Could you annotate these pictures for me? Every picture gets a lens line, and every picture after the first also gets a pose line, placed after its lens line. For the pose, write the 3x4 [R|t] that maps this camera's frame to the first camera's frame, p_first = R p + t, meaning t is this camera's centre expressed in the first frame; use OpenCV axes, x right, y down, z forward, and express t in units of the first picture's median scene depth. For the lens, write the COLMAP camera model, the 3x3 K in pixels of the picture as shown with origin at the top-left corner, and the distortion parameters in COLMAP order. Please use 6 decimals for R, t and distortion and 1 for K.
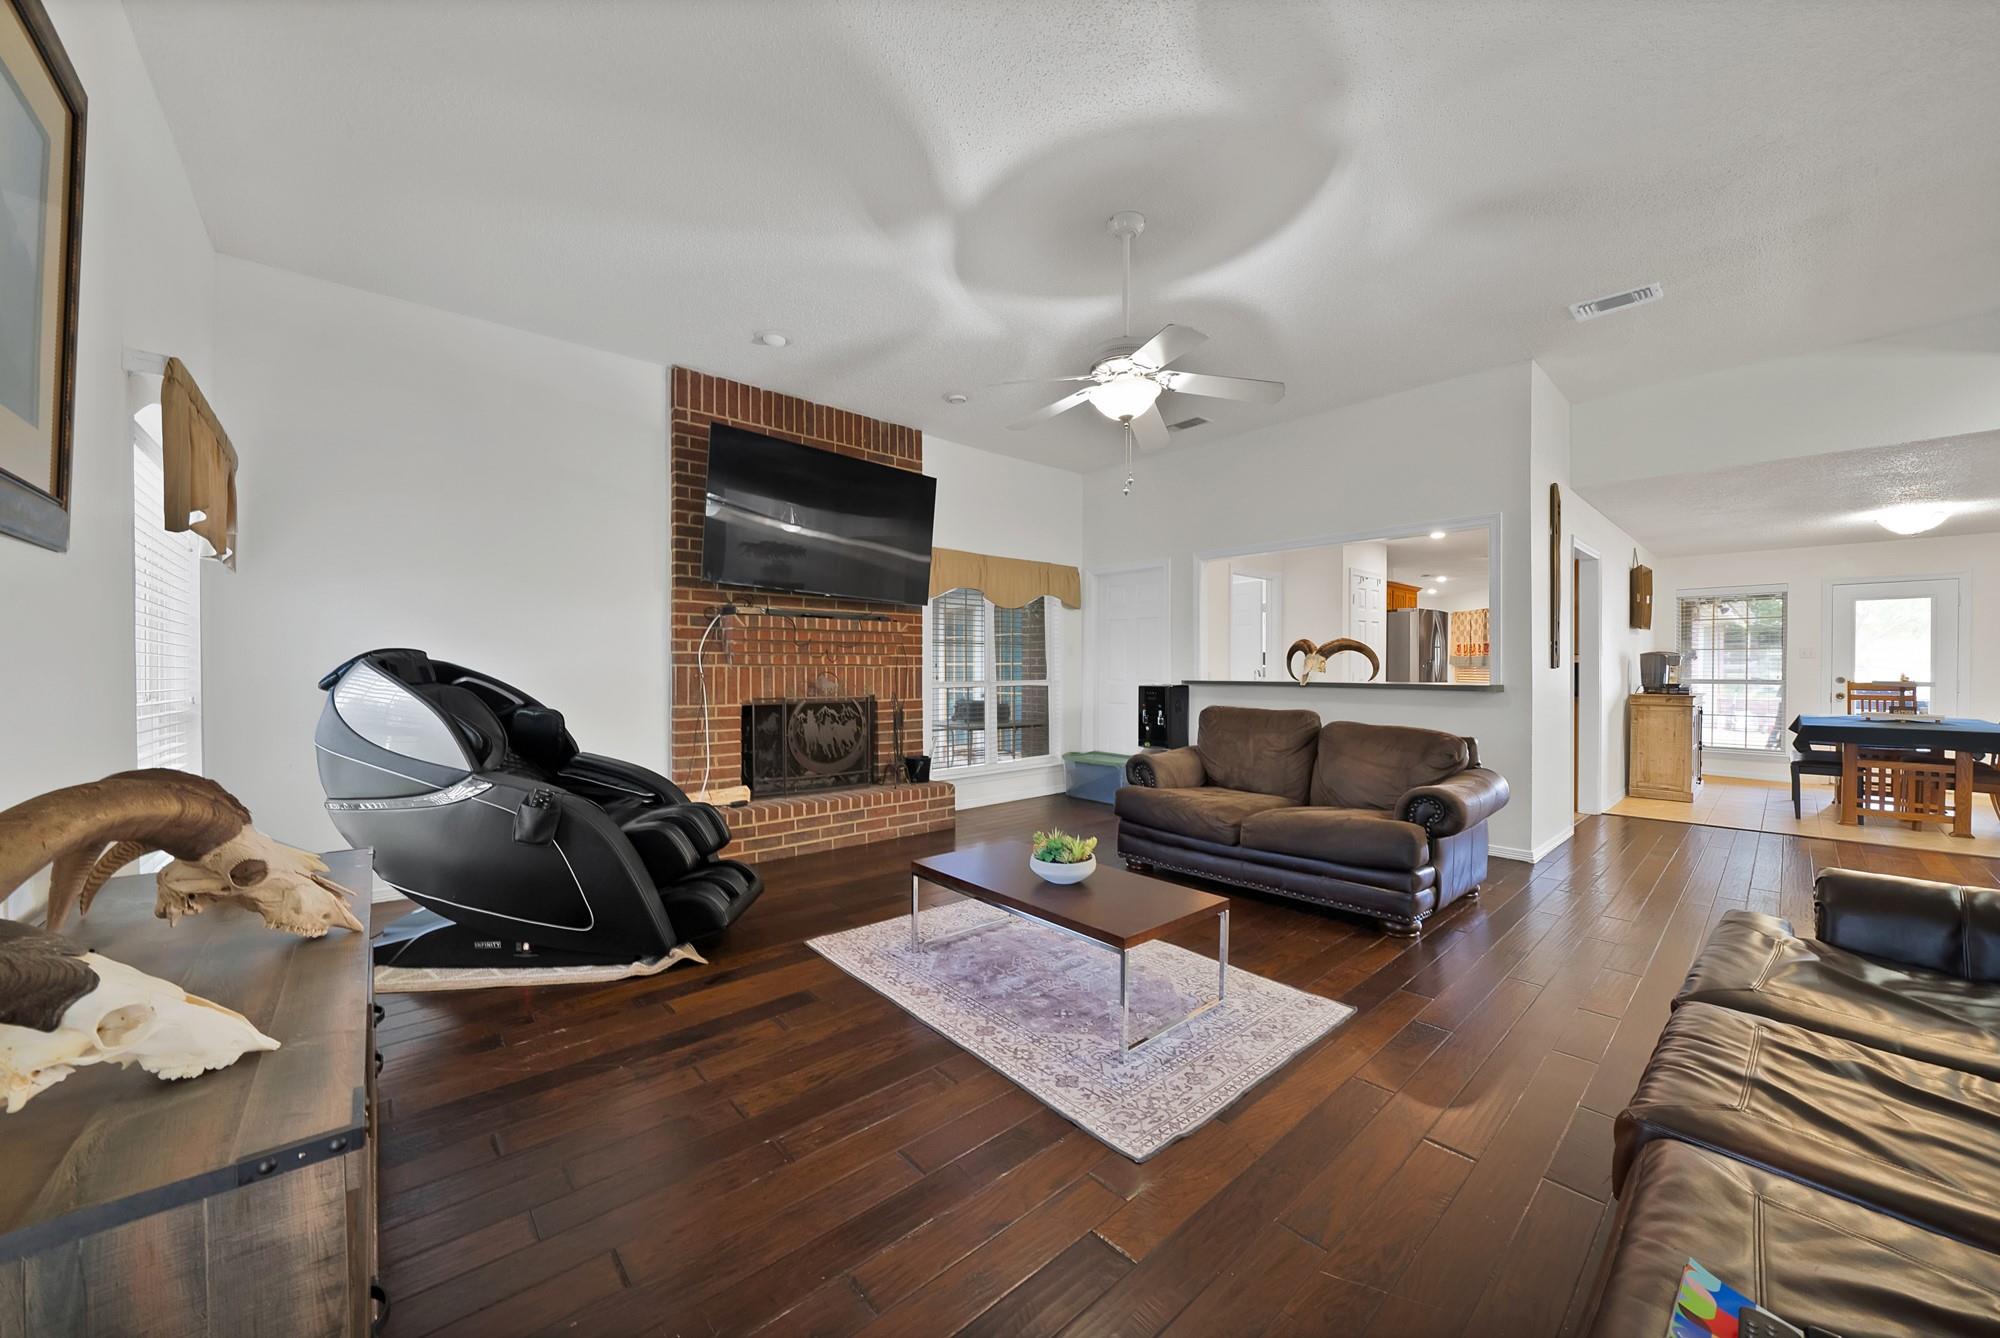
lens RADIAL K [[724.5, 0, 1005.1], [0, 724.5, 666.9], [0, 0, 1]] dist [-0.009865, 0.000705]
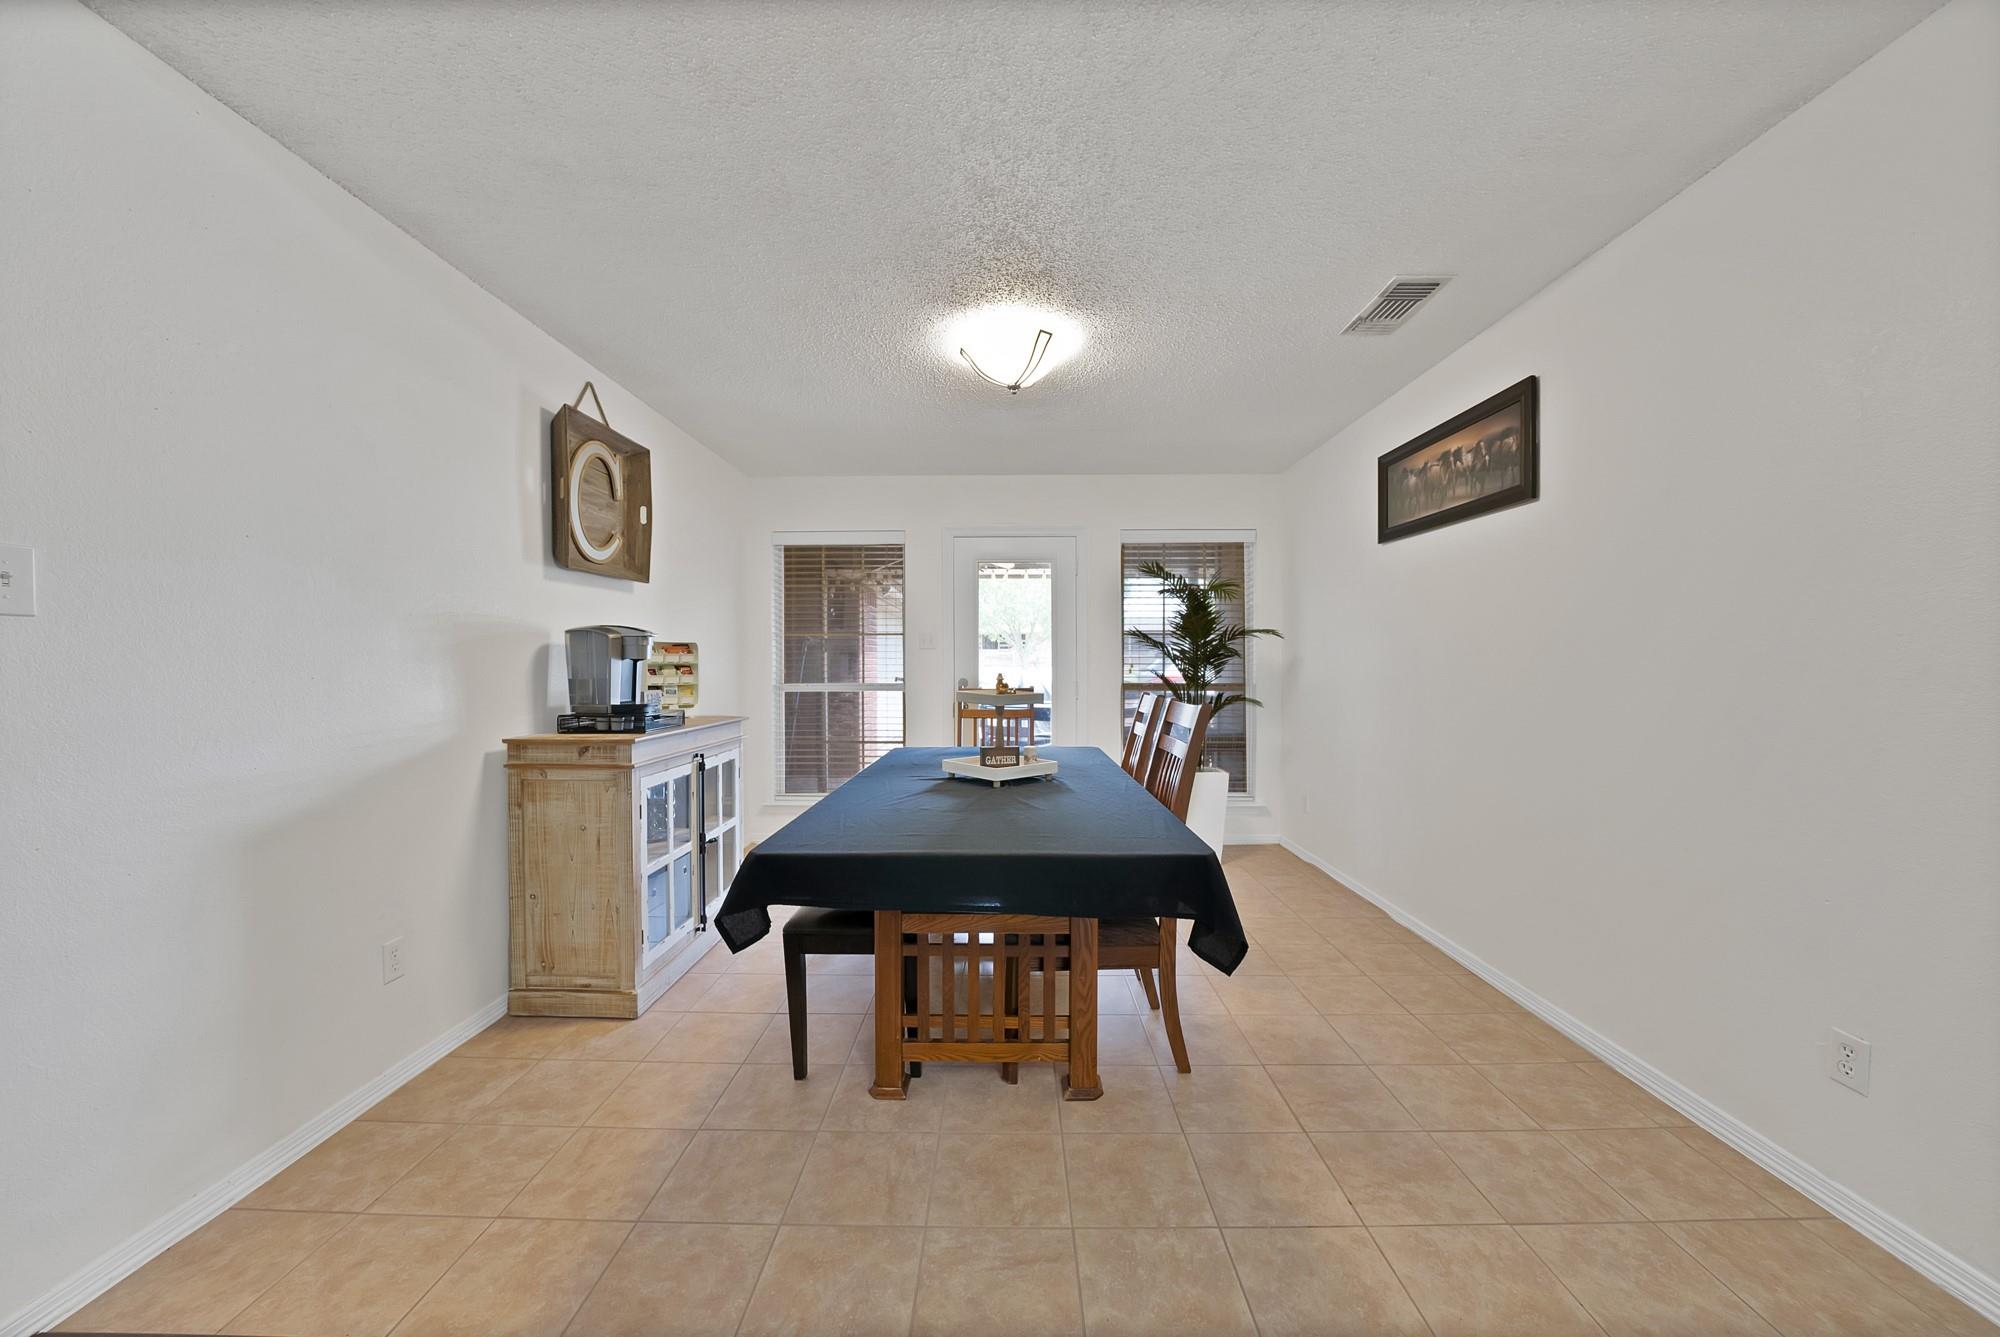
lens RADIAL K [[724.5, 0, 1003.2], [0, 724.5, 672.9], [0, 0, 1]] dist [-0.009865, 0.000705]
pose [[0.674638, -0.007970, 0.738106, 0.912993], [0.000830, 0.999949, 0.010038, 0.003369], [-0.738148, -0.006160, 0.674610, 0.683588]]
